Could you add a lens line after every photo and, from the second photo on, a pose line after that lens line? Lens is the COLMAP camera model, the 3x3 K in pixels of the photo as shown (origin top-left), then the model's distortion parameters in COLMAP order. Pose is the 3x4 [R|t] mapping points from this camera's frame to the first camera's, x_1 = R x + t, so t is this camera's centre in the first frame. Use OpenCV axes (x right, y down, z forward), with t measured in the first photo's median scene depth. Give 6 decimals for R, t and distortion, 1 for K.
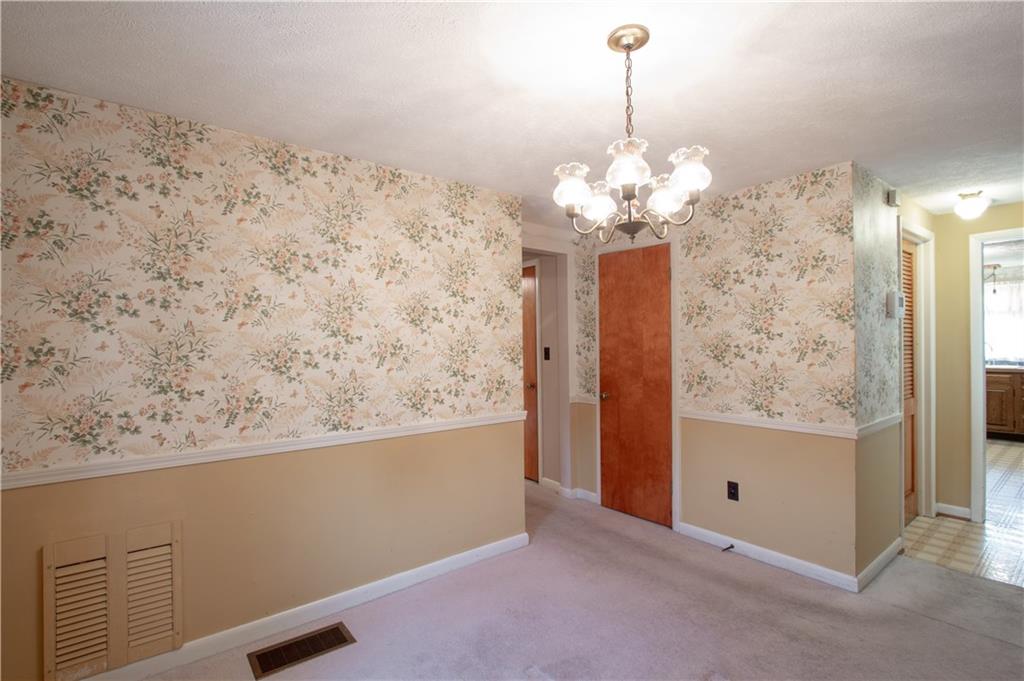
lens RADIAL K [[485.2, 0, 510.3], [0, 485.2, 338.3], [0, 0, 1]] dist [-0.017700, 0.002959]
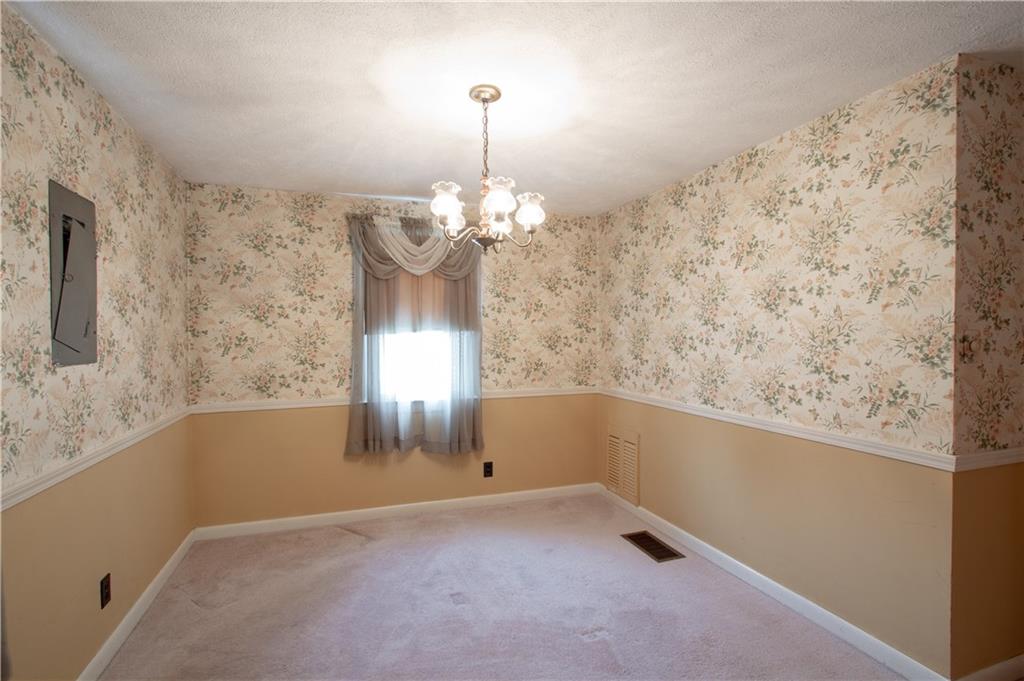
lens RADIAL K [[485.2, 0, 506.4], [0, 485.2, 342.5], [0, 0, 1]] dist [-0.017700, 0.002959]
pose [[-0.331564, 0.021528, -0.943187, 0.838529], [0.011154, 0.999759, 0.018898, 0.010398], [0.943367, -0.004254, -0.331725, 0.859033]]
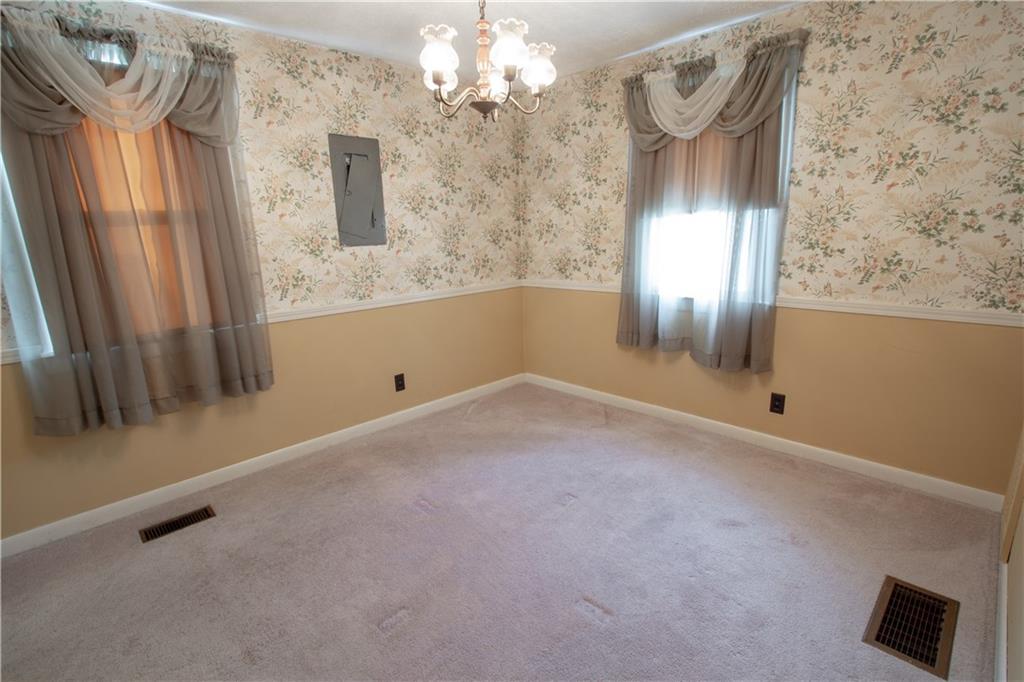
lens RADIAL K [[485.2, 0, 506.2], [0, 485.2, 345.0], [0, 0, 1]] dist [-0.017700, 0.002959]
pose [[-0.994538, 0.060040, -0.085372, 0.187521], [0.039027, 0.972565, 0.229335, 0.026306], [0.096799, 0.224751, -0.969596, 1.254399]]
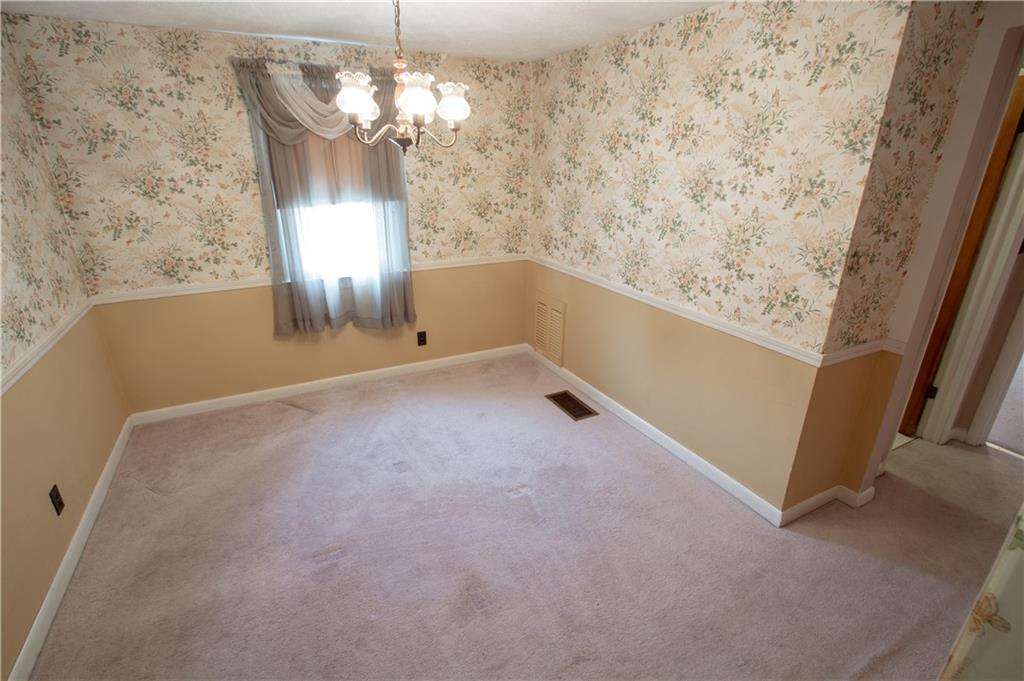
lens RADIAL K [[485.2, 0, 507.2], [0, 485.2, 345.5], [0, 0, 1]] dist [-0.017700, 0.002959]
pose [[-0.199593, 0.360471, -0.911166, 0.823615], [0.001252, 0.929969, 0.367636, -0.112511], [0.979878, 0.072237, -0.186066, 0.865570]]
